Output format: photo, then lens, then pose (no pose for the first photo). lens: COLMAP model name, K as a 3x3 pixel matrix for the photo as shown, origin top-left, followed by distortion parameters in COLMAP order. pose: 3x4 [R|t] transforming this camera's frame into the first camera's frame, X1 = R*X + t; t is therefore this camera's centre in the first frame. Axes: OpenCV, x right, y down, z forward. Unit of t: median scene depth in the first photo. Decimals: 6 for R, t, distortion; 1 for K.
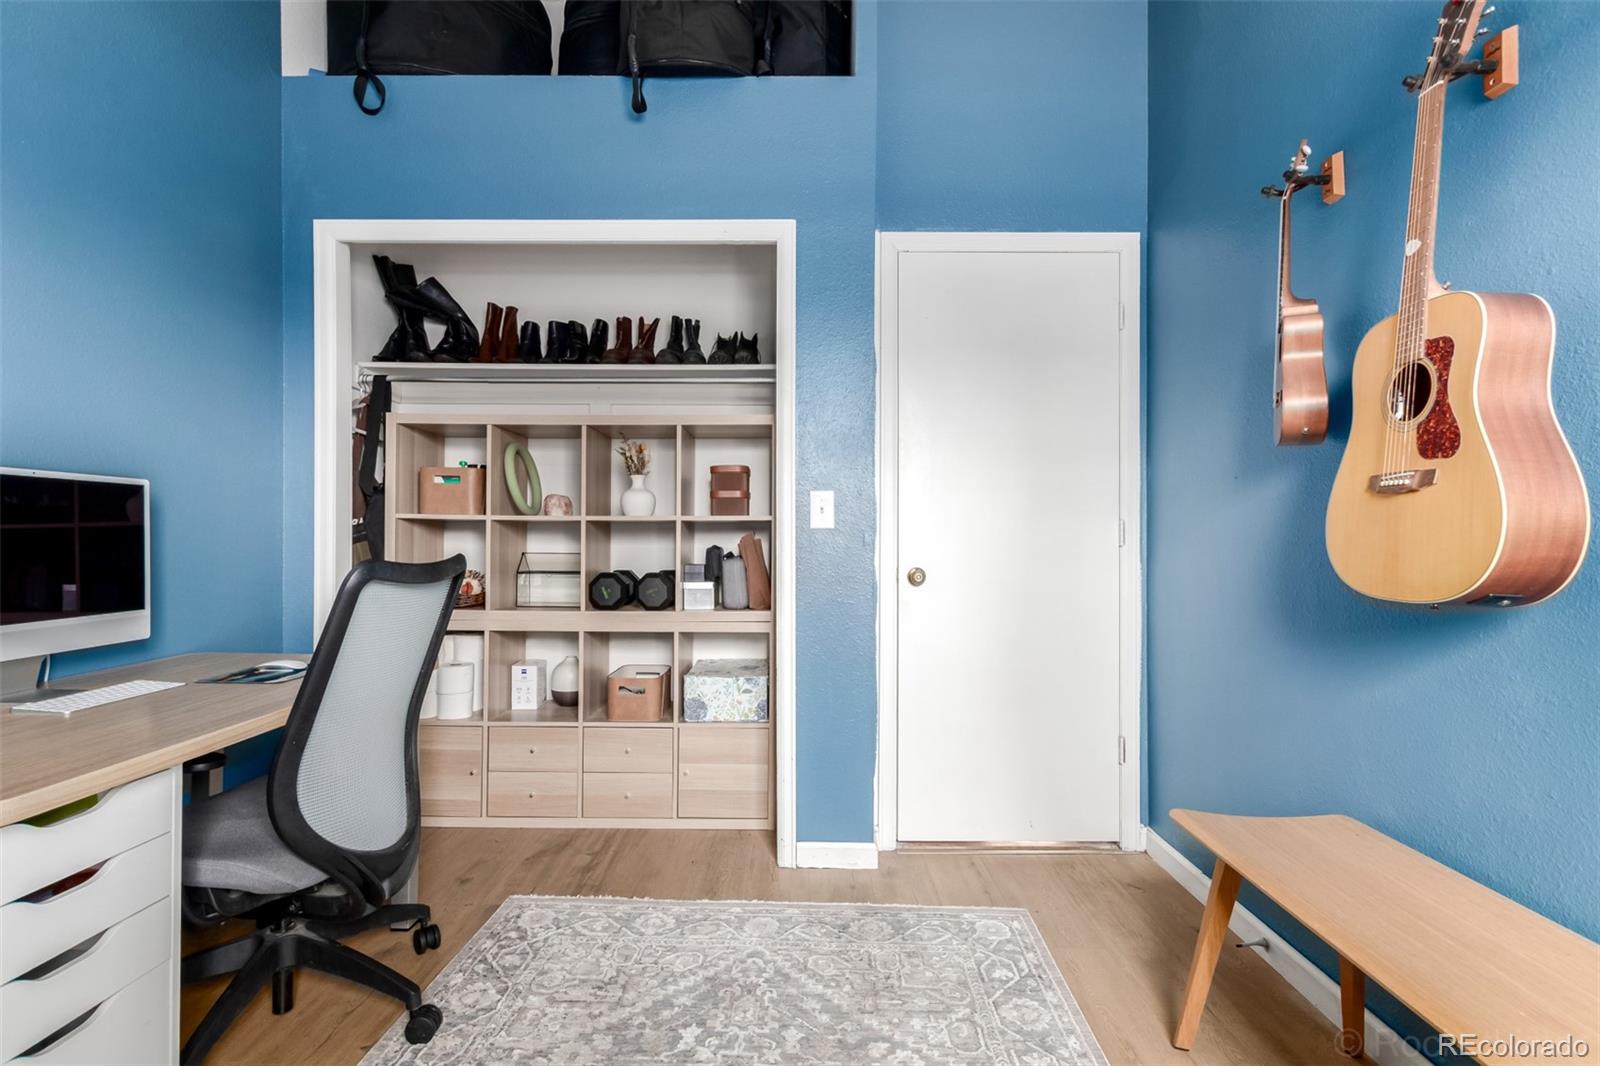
lens RADIAL K [[755.9, 0, 800.0], [0, 755.9, 533.0], [0, 0, 1]] dist [-0.000524, -0.000090]
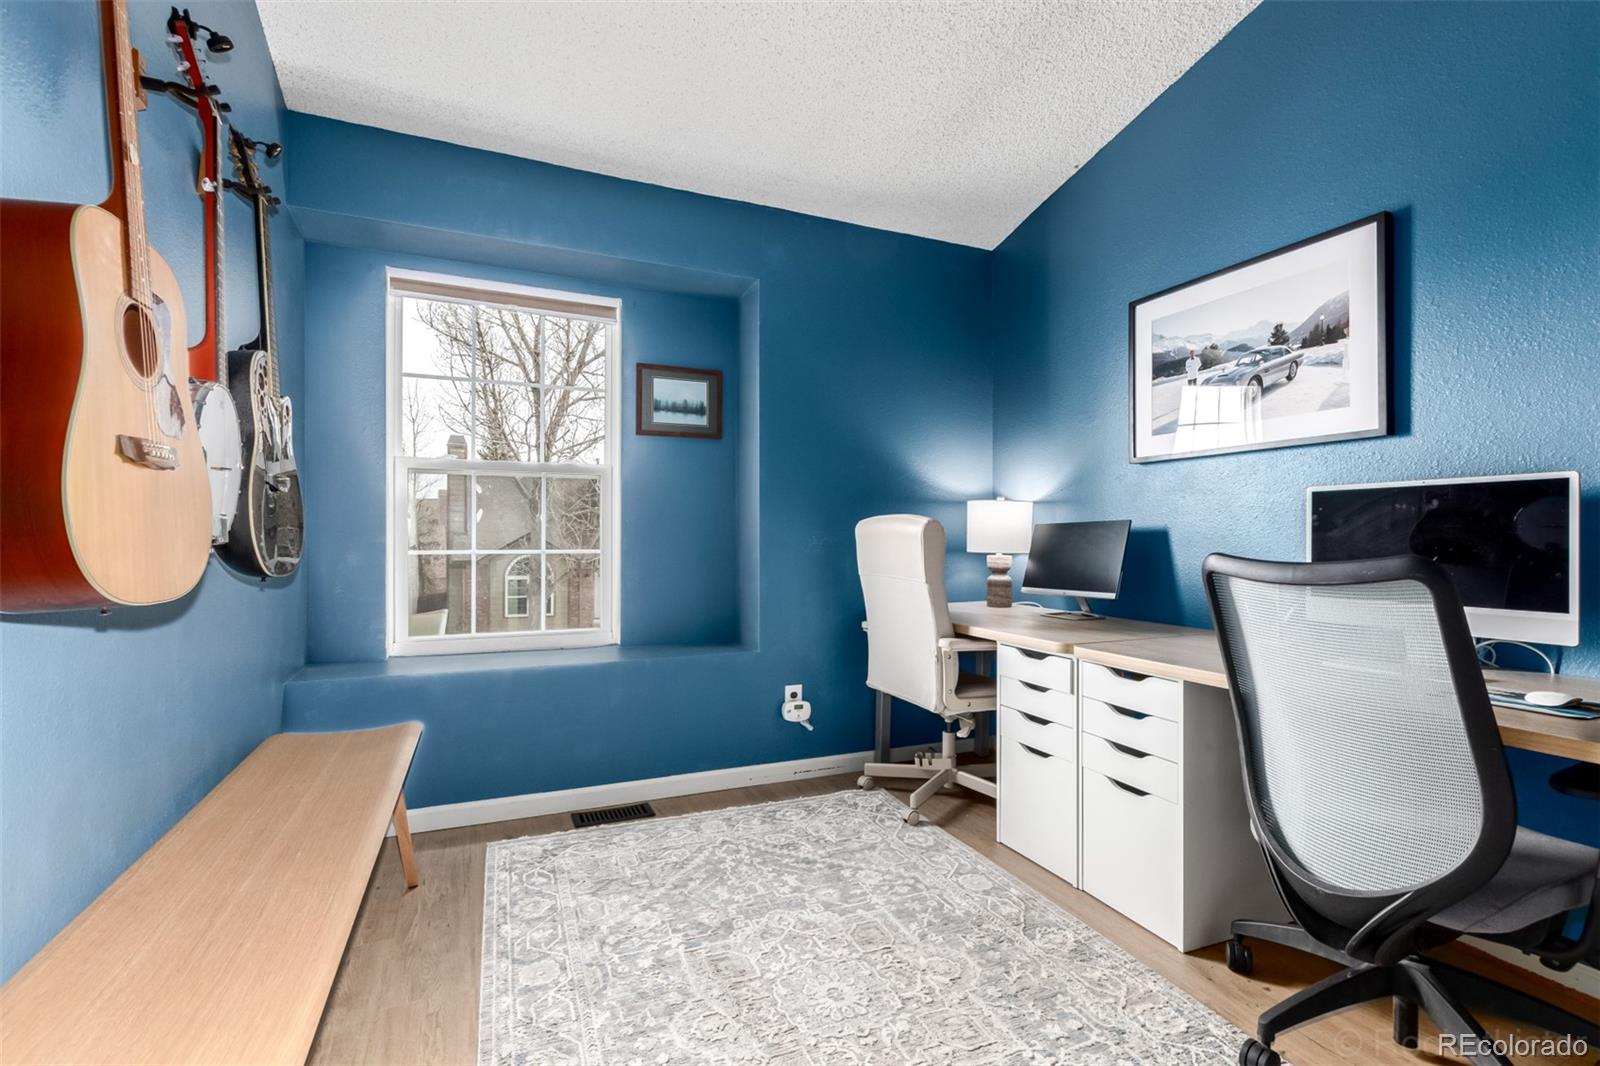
lens RADIAL K [[755.9, 0, 800.0], [0, 755.9, 533.0], [0, 0, 1]] dist [-0.000524, -0.000090]
pose [[-0.908534, -0.004920, -0.417782, 0.449267], [-0.002952, 0.999981, -0.005357, 0.014397], [0.417800, -0.003634, -0.908532, 1.790451]]
